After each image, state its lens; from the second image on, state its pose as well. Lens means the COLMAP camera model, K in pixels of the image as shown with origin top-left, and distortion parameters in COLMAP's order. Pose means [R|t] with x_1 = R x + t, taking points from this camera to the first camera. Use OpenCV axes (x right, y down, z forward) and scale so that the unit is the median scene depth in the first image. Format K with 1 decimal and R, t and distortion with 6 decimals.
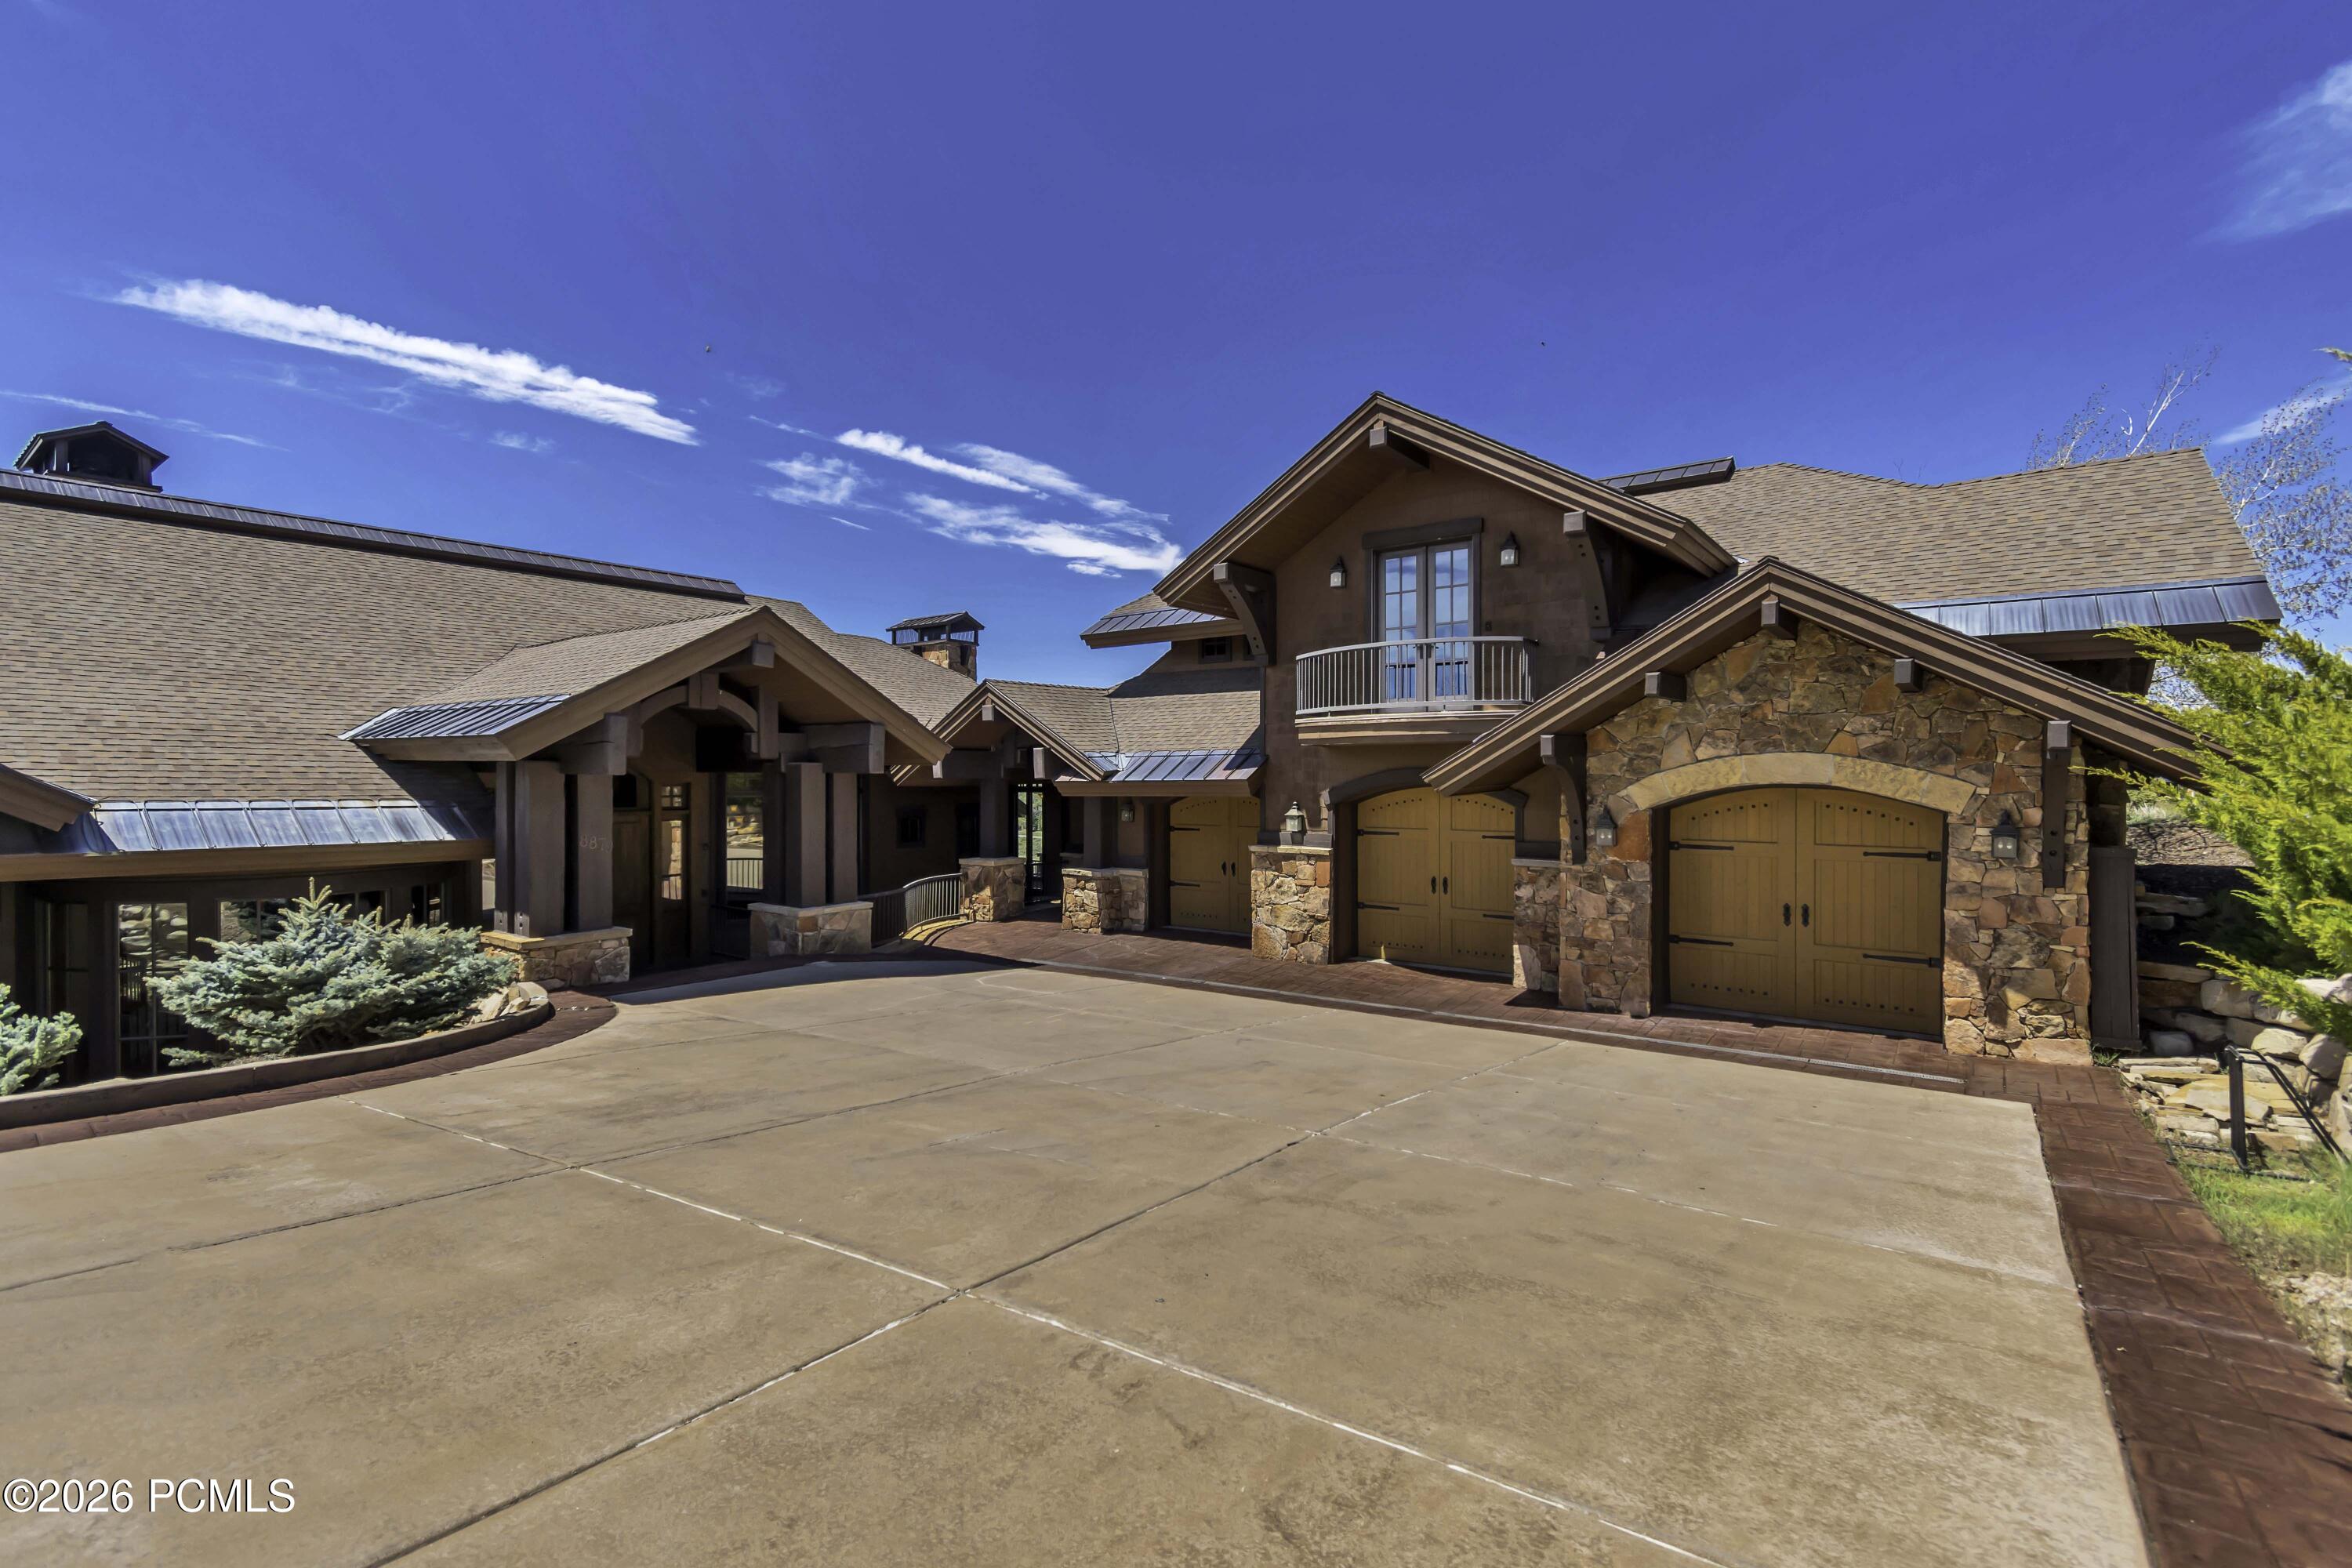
lens RADIAL K [[1055.6, 0, 1176.0], [0, 1055.6, 784.0], [0, 0, 1]] dist [-0.000752, -0.009381]
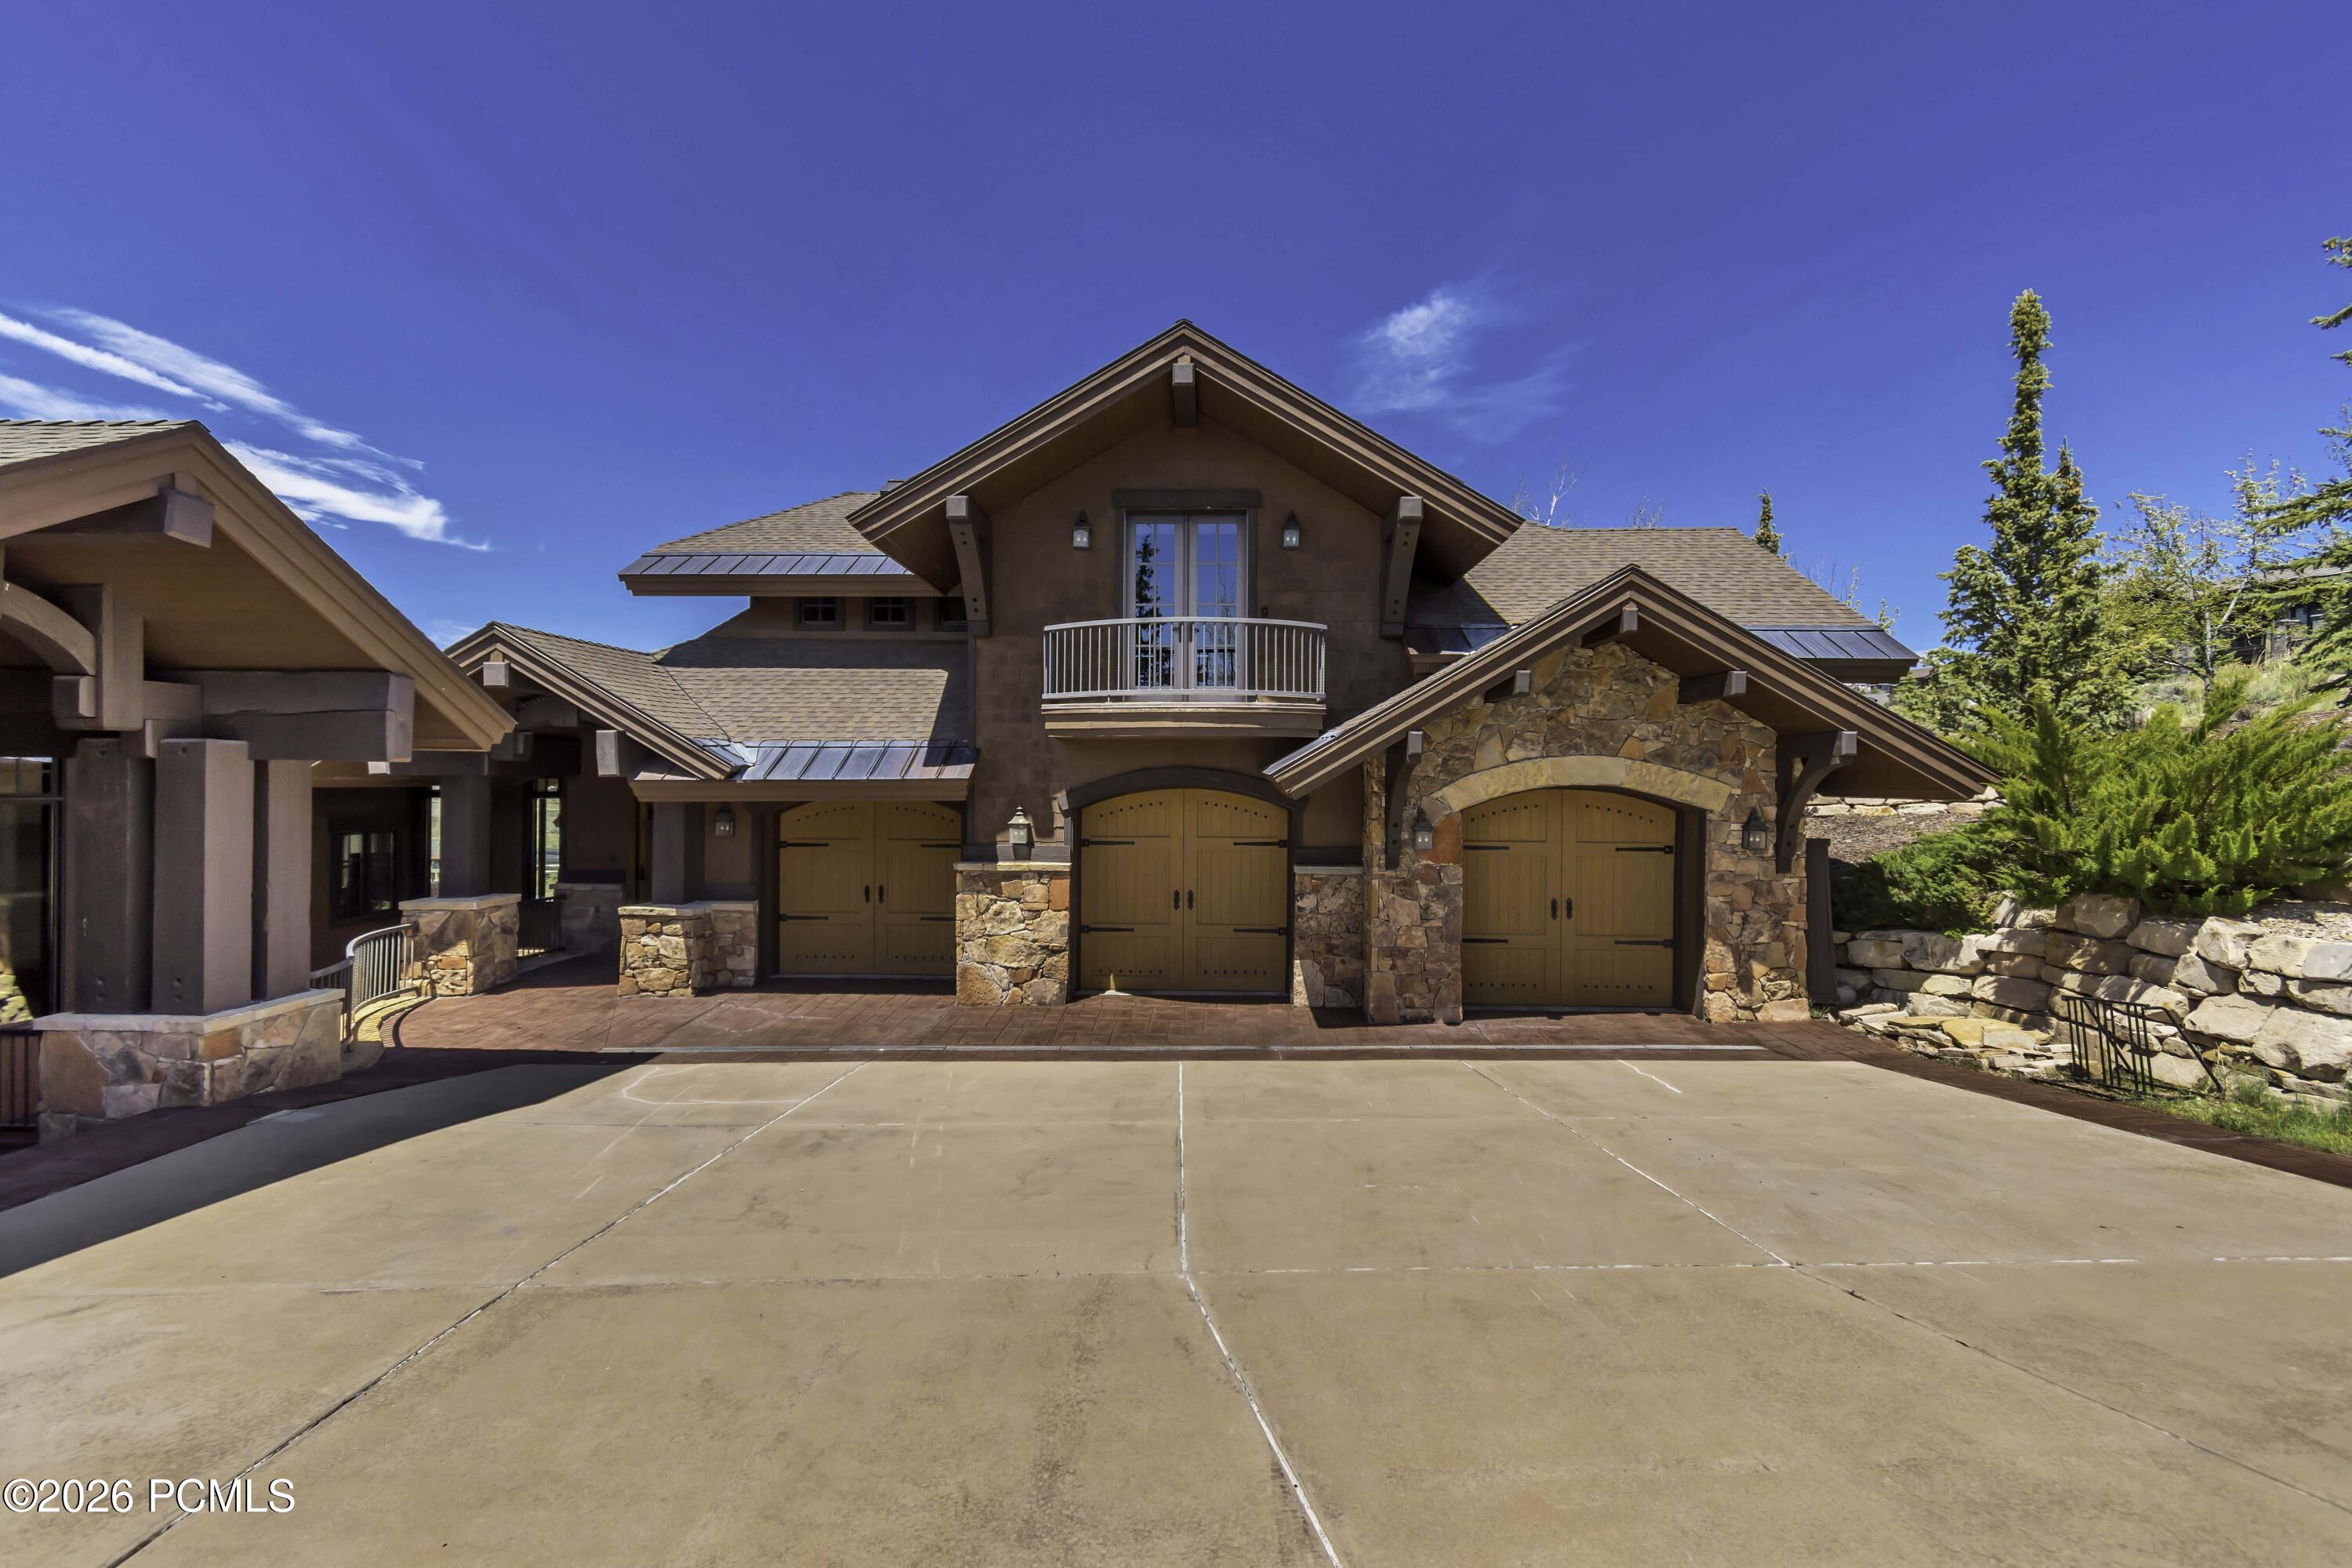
lens RADIAL K [[1038.1, 0, 1176.0], [0, 1038.1, 784.0], [0, 0, 1]] dist [-0.004596, -0.001148]
pose [[0.808193, 0.005620, 0.588891, -0.282068], [-0.001512, 0.999971, -0.007468, 0.005464], [-0.588916, 0.005145, 0.808178, 0.313611]]
